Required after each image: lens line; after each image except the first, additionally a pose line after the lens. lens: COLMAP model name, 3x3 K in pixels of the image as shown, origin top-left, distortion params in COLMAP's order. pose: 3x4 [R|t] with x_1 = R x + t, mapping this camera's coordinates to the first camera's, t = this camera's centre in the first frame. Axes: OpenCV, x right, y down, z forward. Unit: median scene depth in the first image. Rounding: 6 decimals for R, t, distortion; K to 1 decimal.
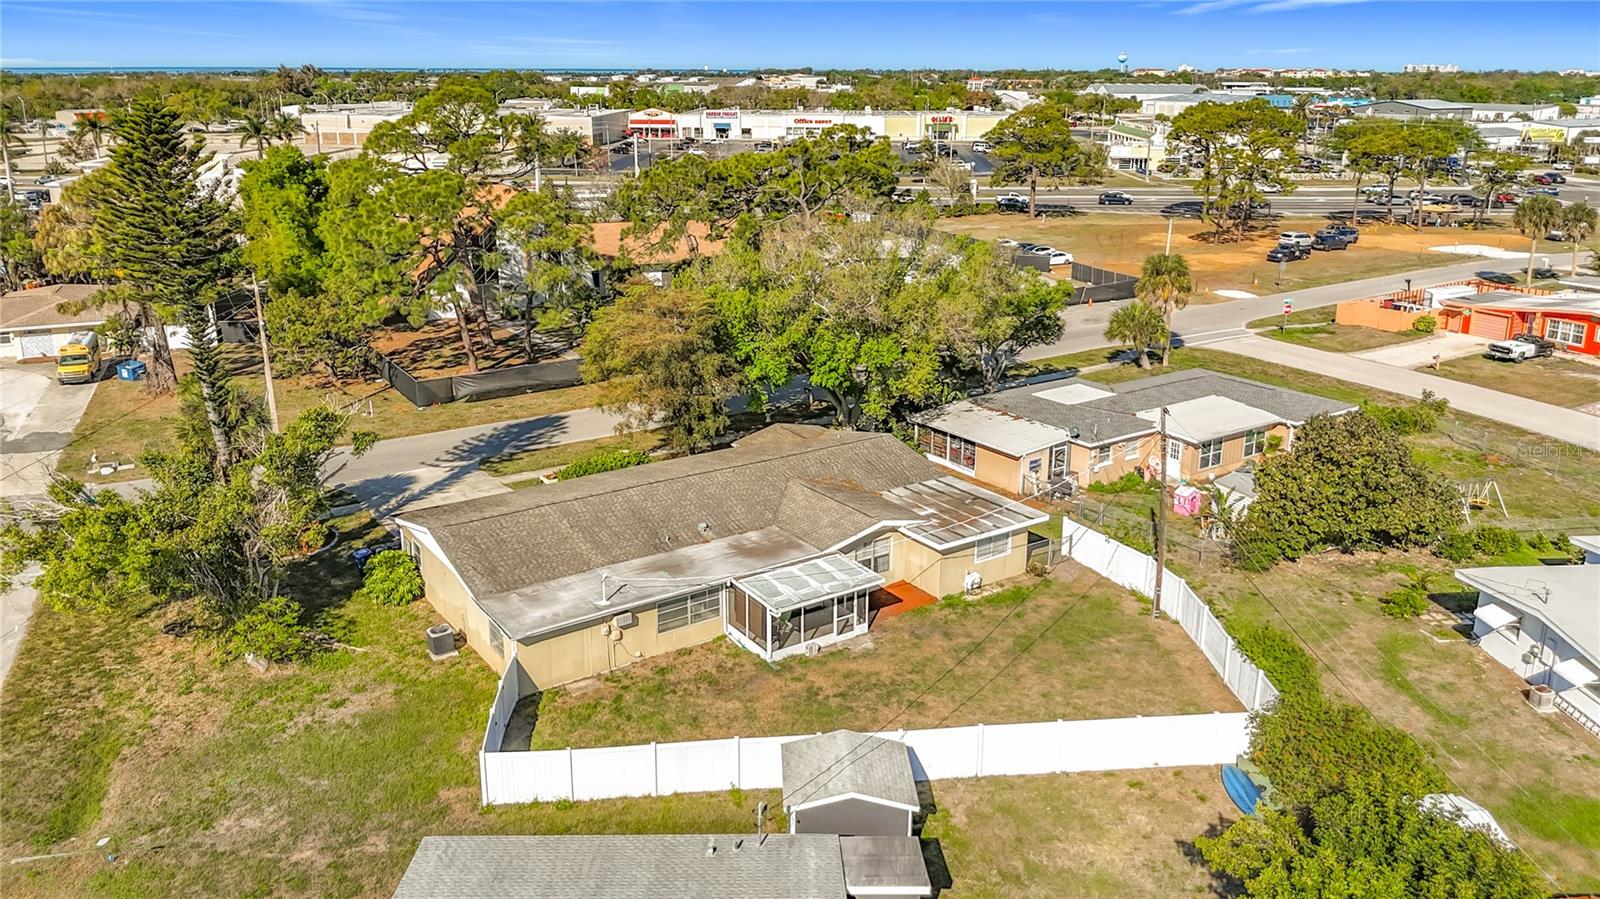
lens RADIAL K [[1235.0, 0, 804.9], [0, 1235.0, 414.7], [0, 0, 1]] dist [0.077364, -0.140175]
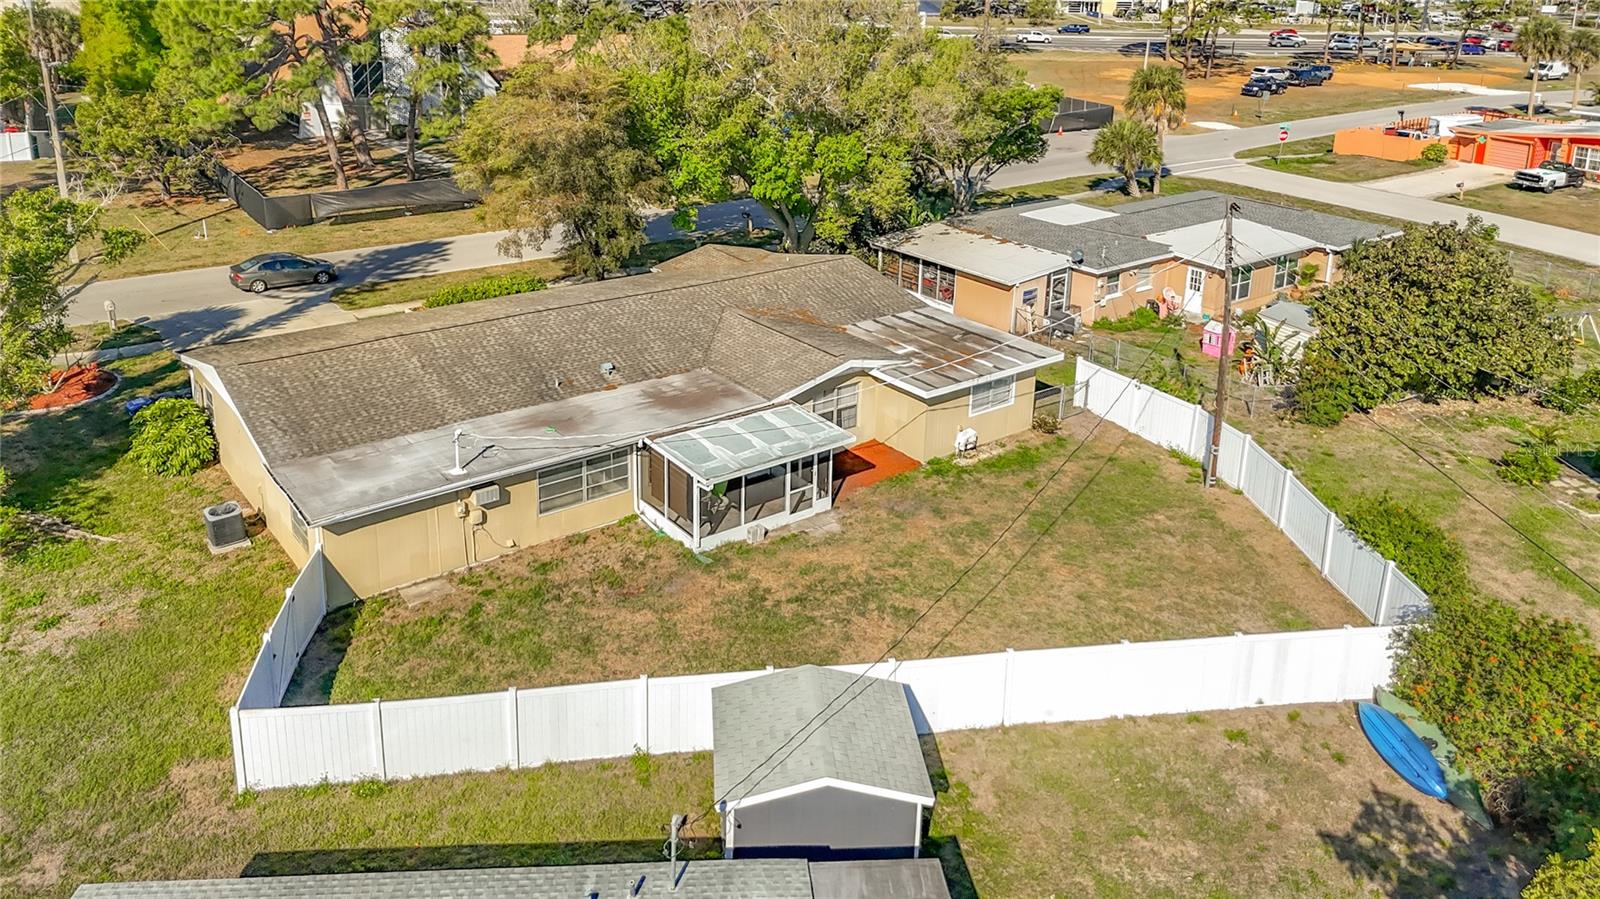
lens RADIAL K [[1236.1, 0, 833.9], [0, 1236.1, 291.8], [0, 0, 1]] dist [0.015115, 0.002984]
pose [[0.996930, 0.006450, 0.078035, -0.005392], [-0.007352, 0.999909, 0.011279, 0.036292], [-0.077955, -0.011818, 0.996887, 0.255040]]
